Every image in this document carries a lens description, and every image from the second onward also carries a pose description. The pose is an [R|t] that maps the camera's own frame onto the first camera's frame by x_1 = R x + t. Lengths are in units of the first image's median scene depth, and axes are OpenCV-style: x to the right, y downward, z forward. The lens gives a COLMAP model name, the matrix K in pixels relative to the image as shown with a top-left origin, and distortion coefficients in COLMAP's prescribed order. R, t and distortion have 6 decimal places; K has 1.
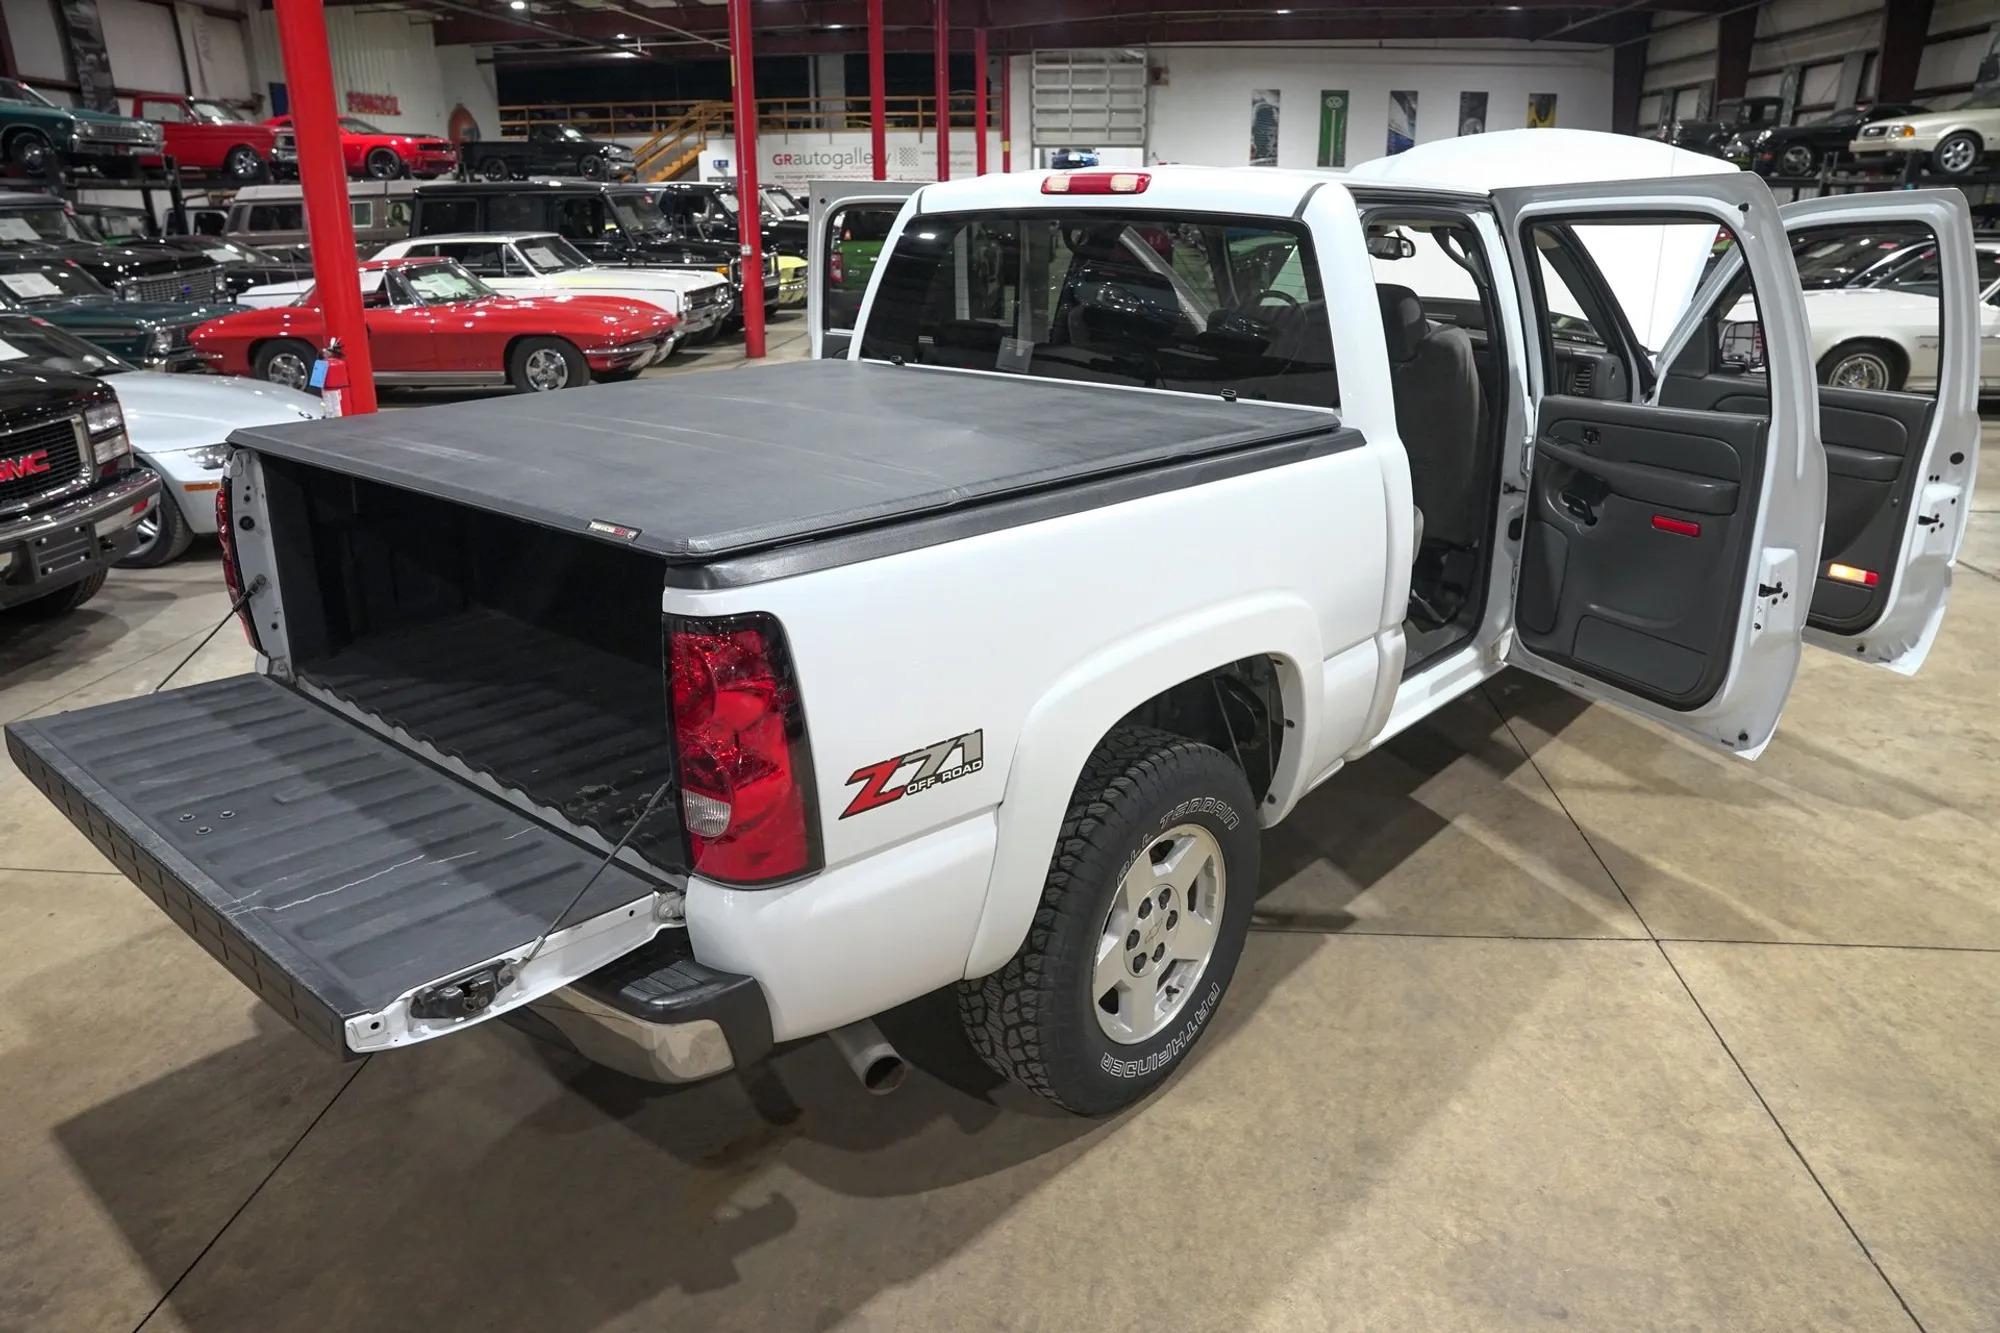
lens RADIAL K [[1368.2, 0, 1008.4], [0, 1368.2, 668.9], [0, 0, 1]] dist [-0.144454, 0.113801]
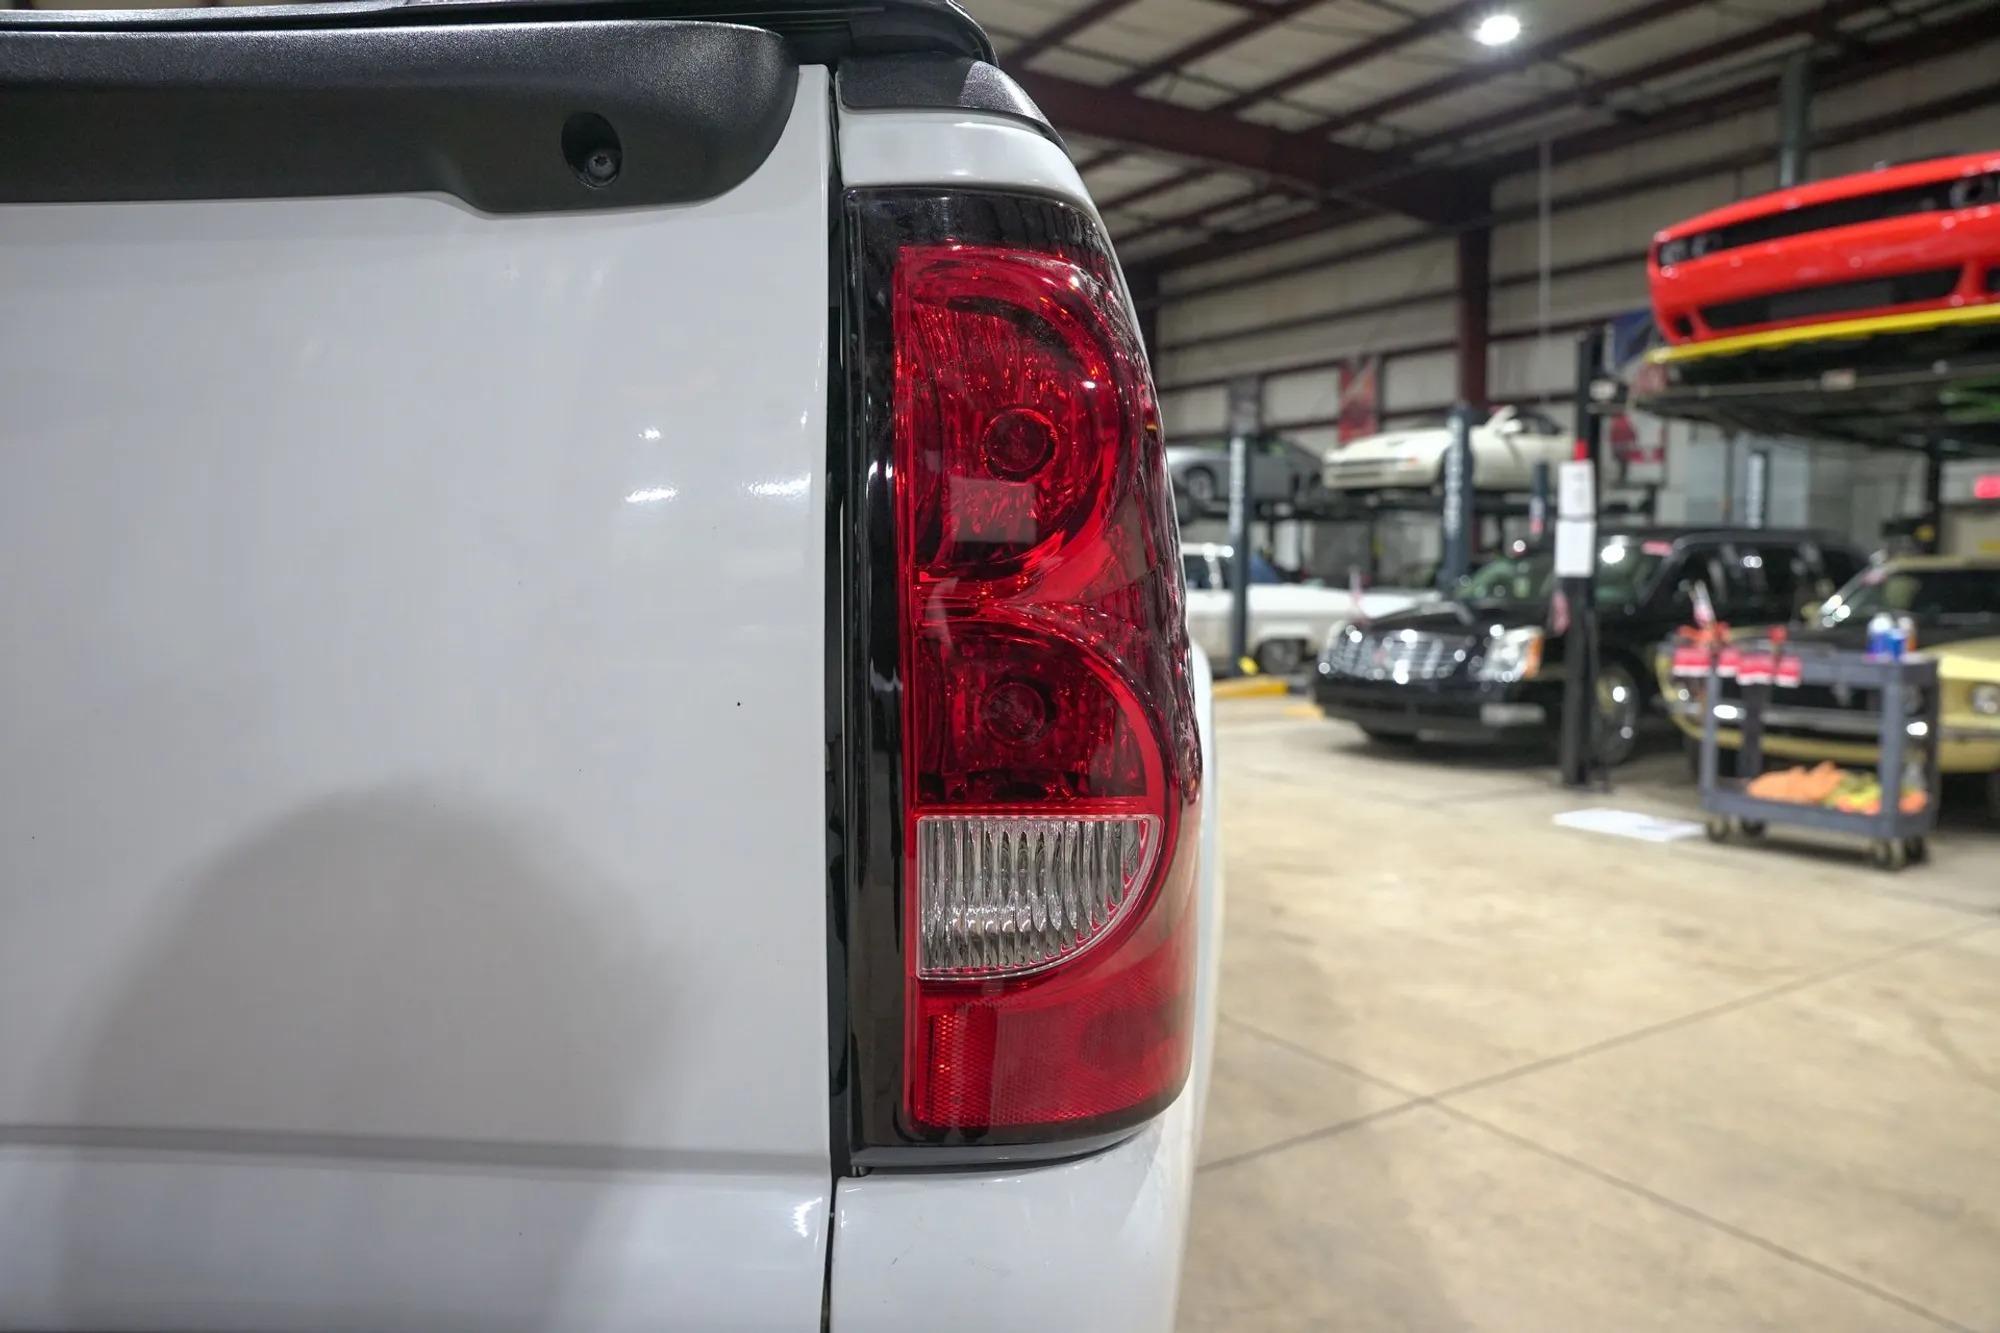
lens RADIAL K [[1370.3, 0, 1004.2], [0, 1370.3, 665.8], [0, 0, 1]] dist [-0.144761, 0.115783]
pose [[0.803742, -0.030429, 0.594200, -0.171644], [0.189731, 0.959660, -0.207495, 0.052491], [-0.563916, 0.279511, 0.777092, 0.332006]]
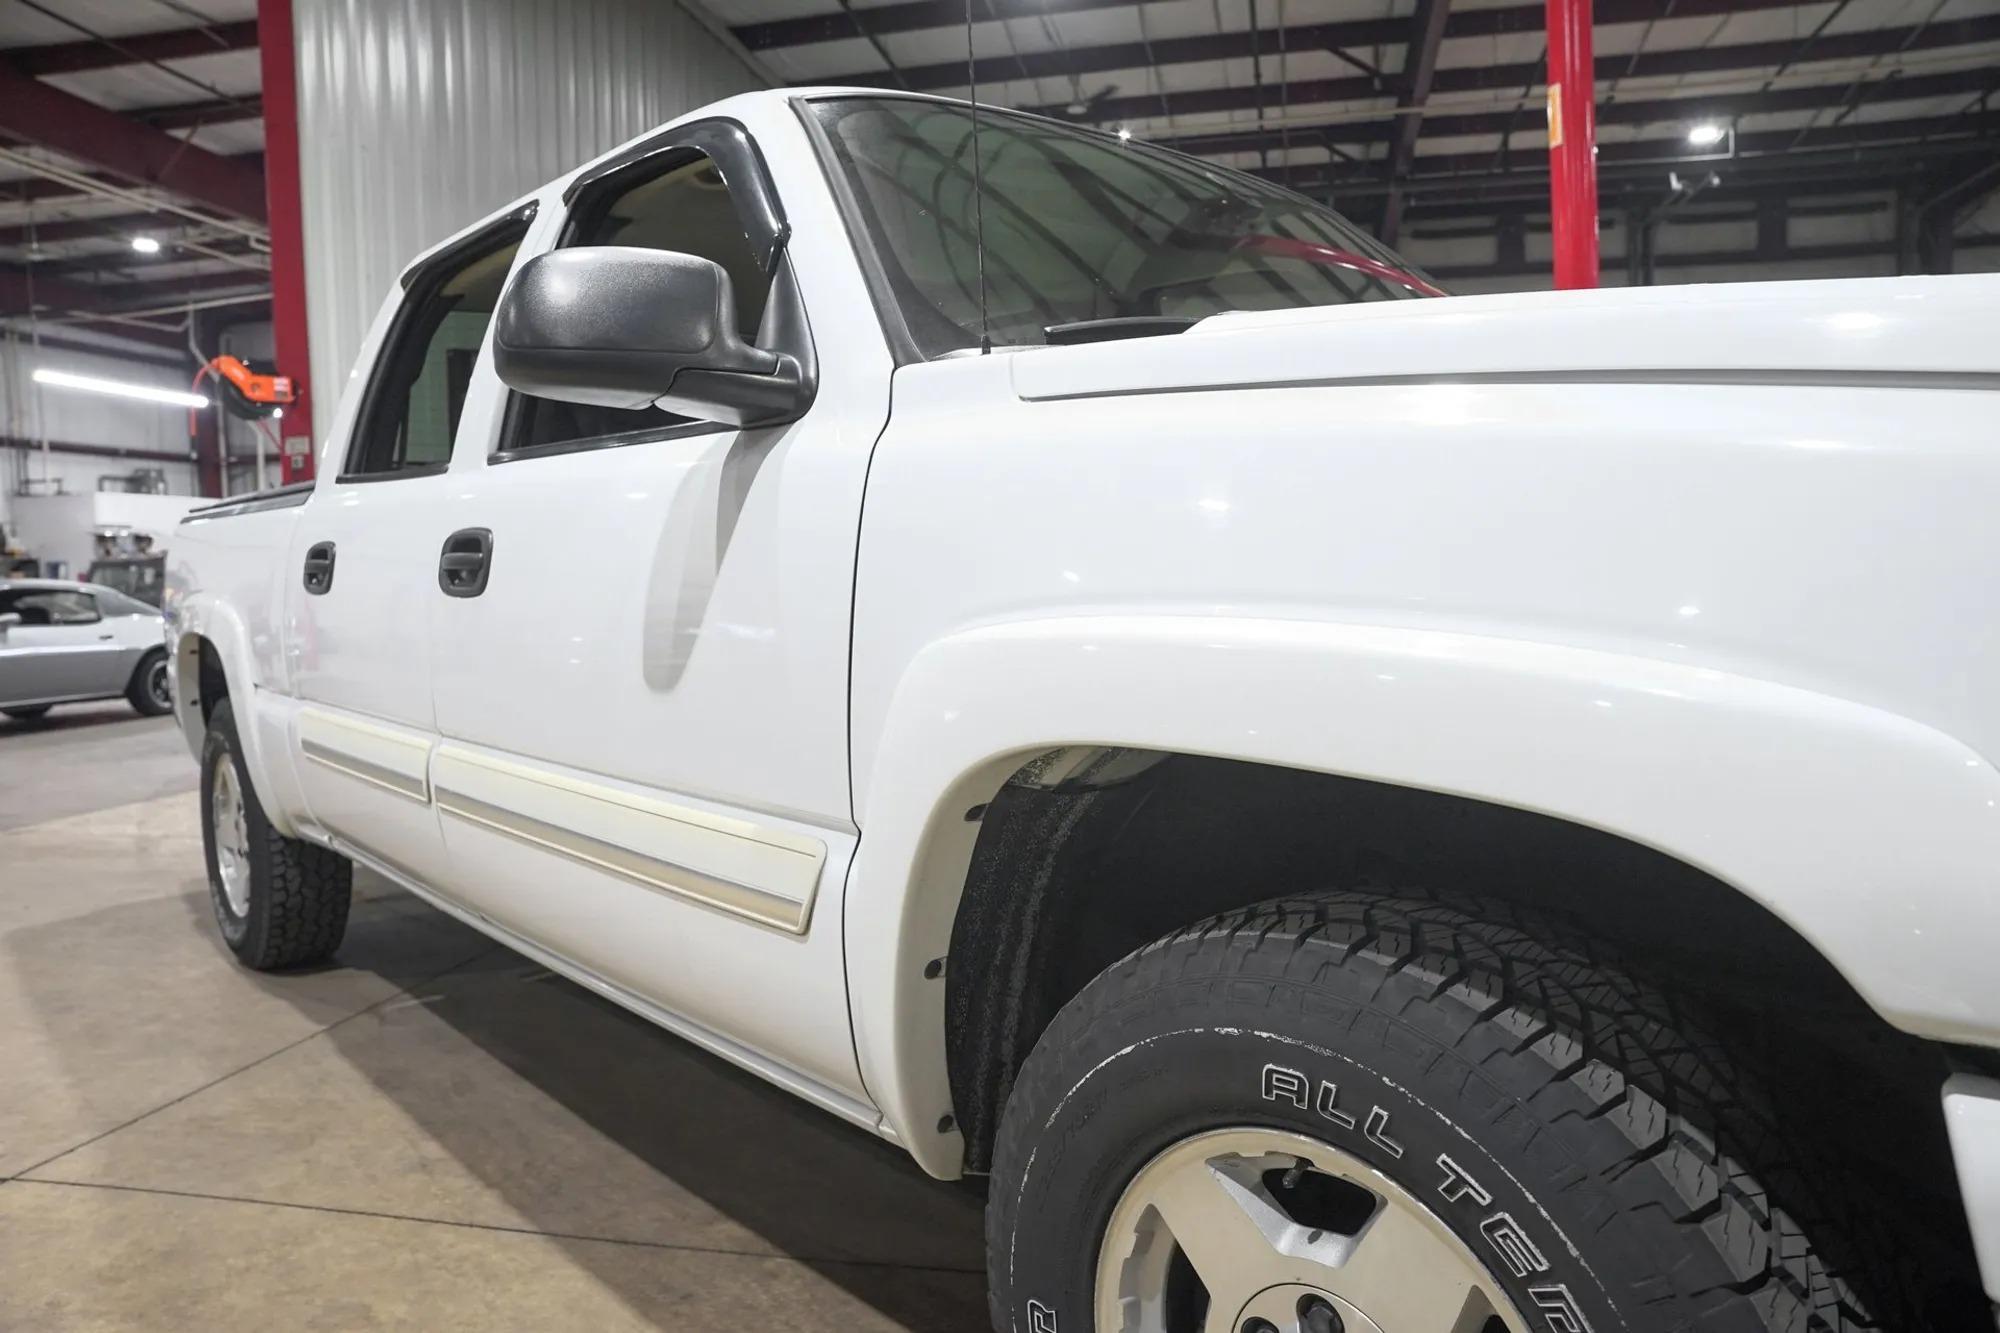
lens RADIAL K [[1370.3, 0, 1004.2], [0, 1370.3, 665.8], [0, 0, 1]] dist [-0.144761, 0.115783]
pose [[-0.125916, 0.072611, -0.989380, 0.864135], [-0.305737, 0.945933, 0.108332, -0.230884], [0.943753, 0.316131, -0.096909, 1.172312]]
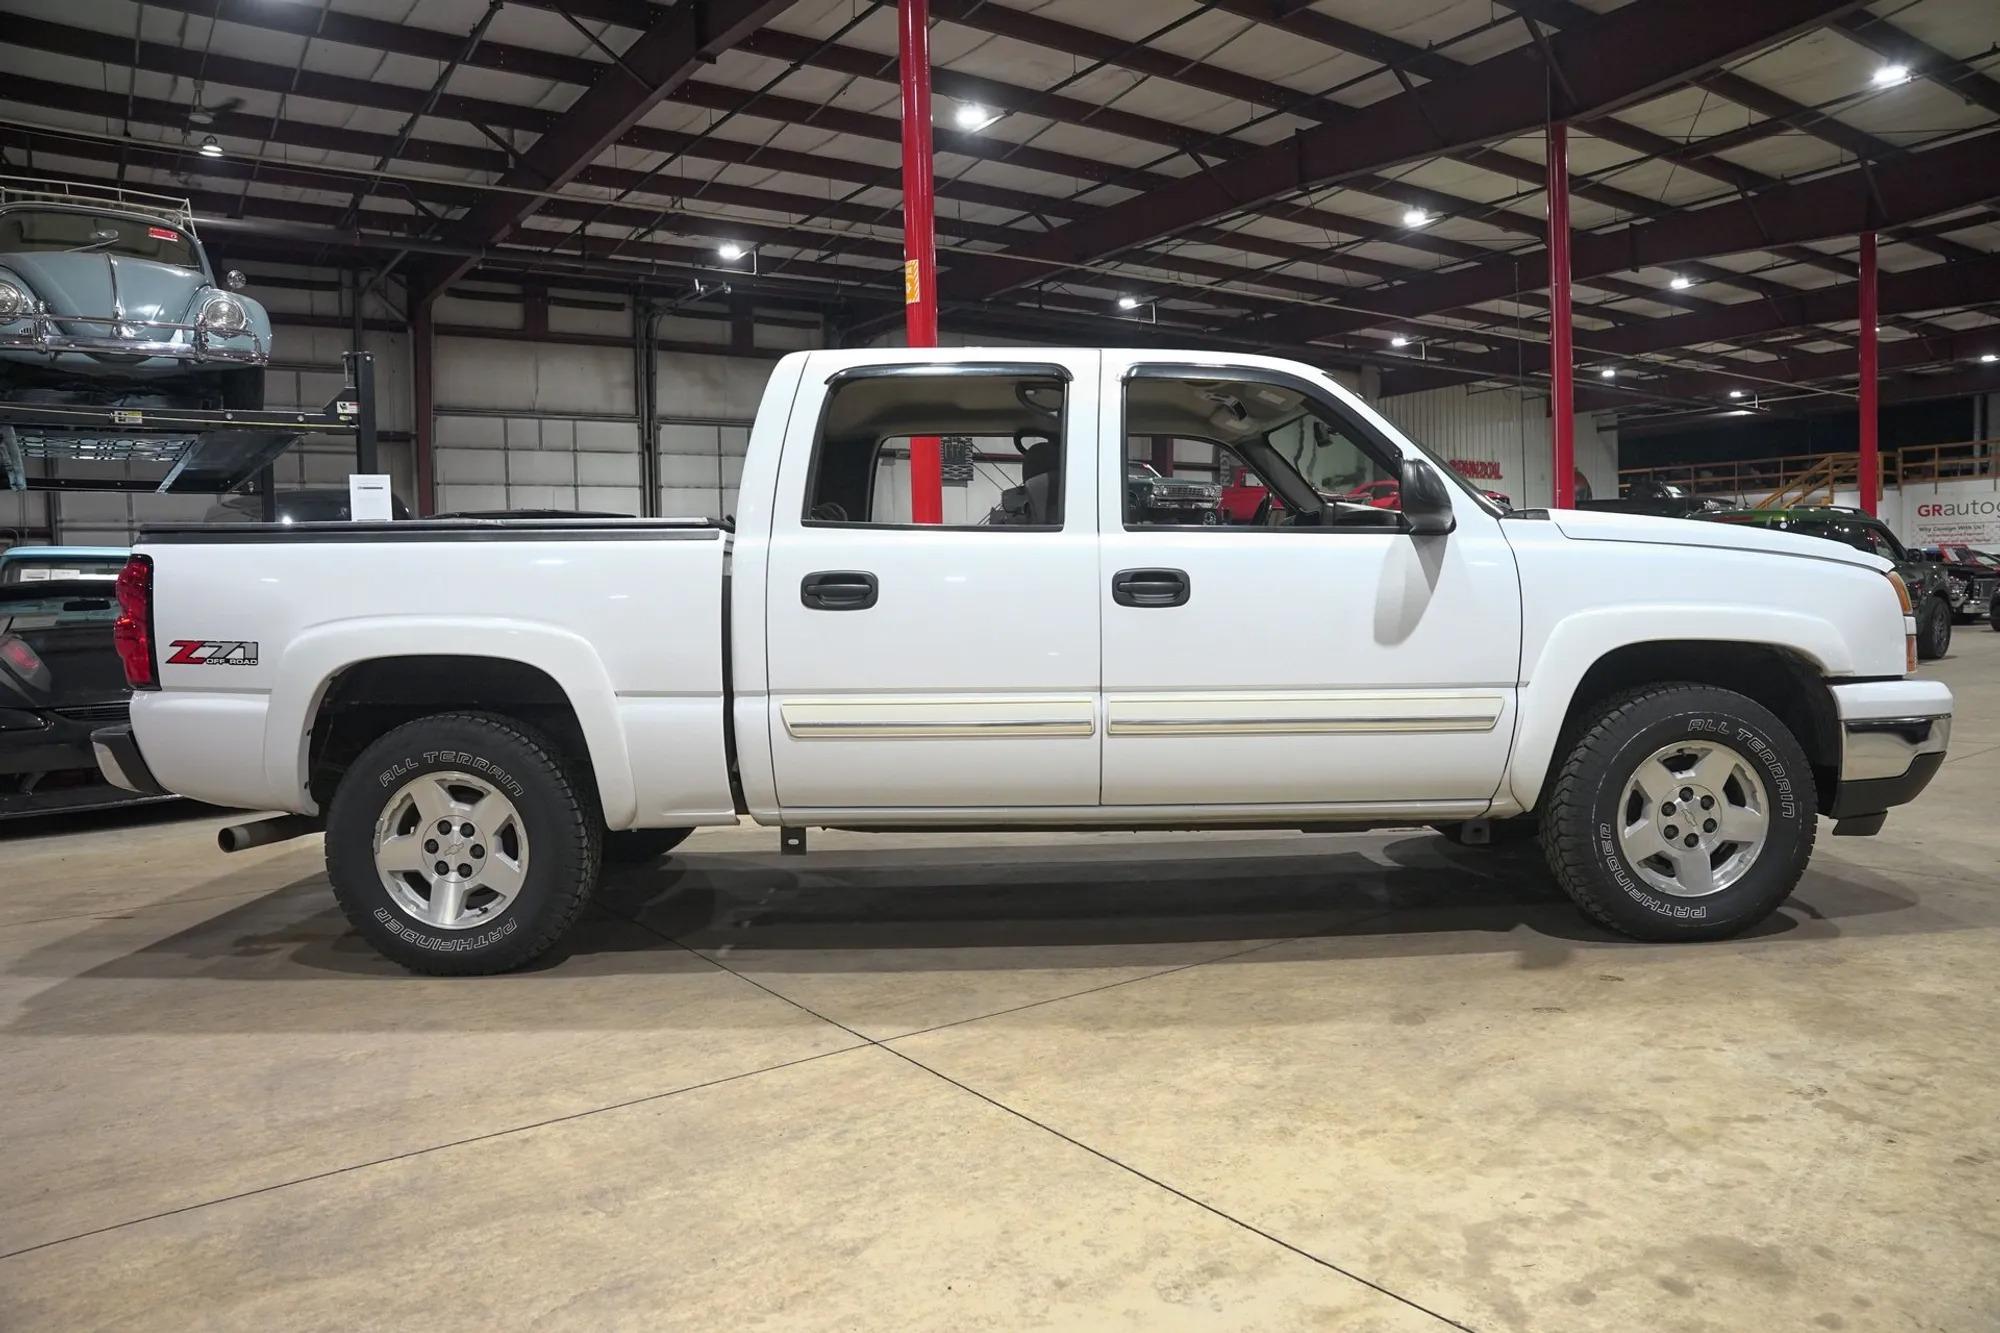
lens RADIAL K [[1370.3, 0, 1004.2], [0, 1370.3, 665.8], [0, 0, 1]] dist [-0.144761, 0.115783]
pose [[0.653264, 0.029975, -0.756536, 1.004641], [-0.232696, 0.958802, -0.162943, 0.065659], [0.720485, 0.282488, 0.633326, 0.300600]]
